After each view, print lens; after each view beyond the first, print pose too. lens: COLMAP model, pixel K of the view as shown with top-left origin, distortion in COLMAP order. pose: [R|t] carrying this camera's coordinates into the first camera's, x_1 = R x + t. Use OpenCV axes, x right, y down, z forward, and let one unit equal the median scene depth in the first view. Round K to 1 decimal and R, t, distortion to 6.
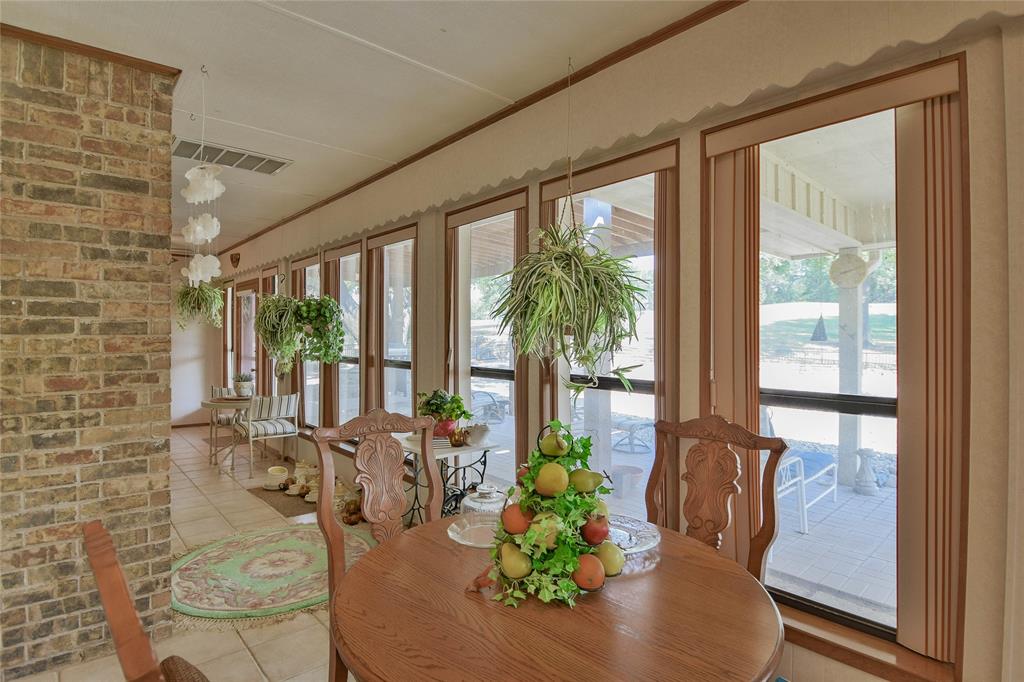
lens RADIAL K [[517.1, 0, 483.2], [0, 517.1, 333.1], [0, 0, 1]] dist [-0.021379, -0.000397]
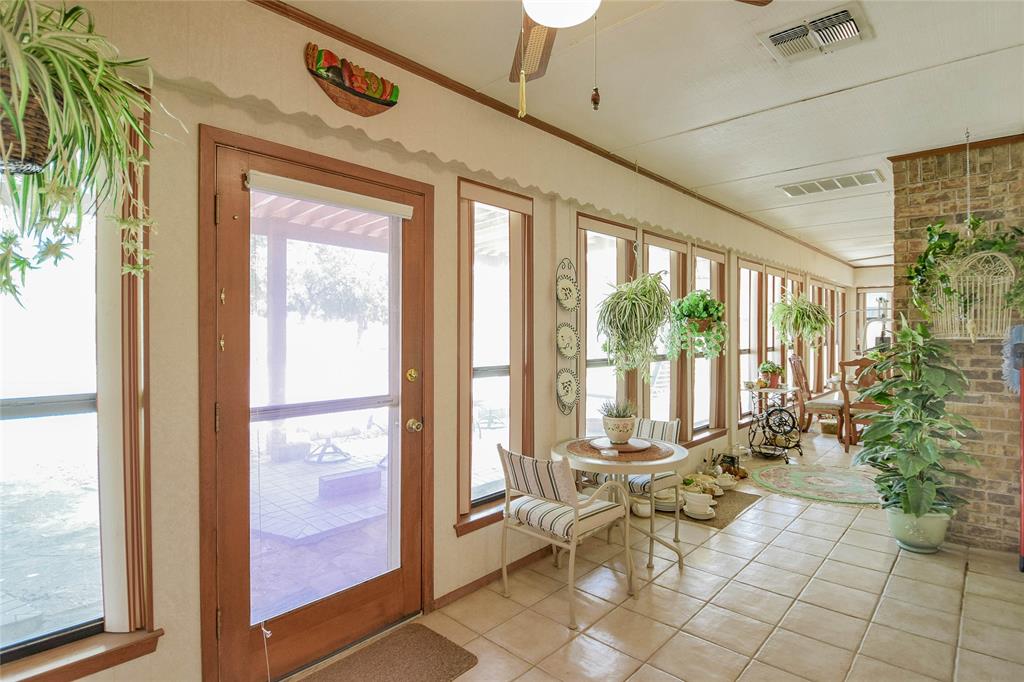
lens RADIAL K [[517.1, 0, 483.2], [0, 517.1, 333.1], [0, 0, 1]] dist [-0.021379, -0.000397]
pose [[-0.115013, -0.003372, 0.993358, -1.067065], [-0.007431, 0.999969, 0.002534, 0.005595], [-0.993336, -0.007091, -0.115035, 1.310396]]
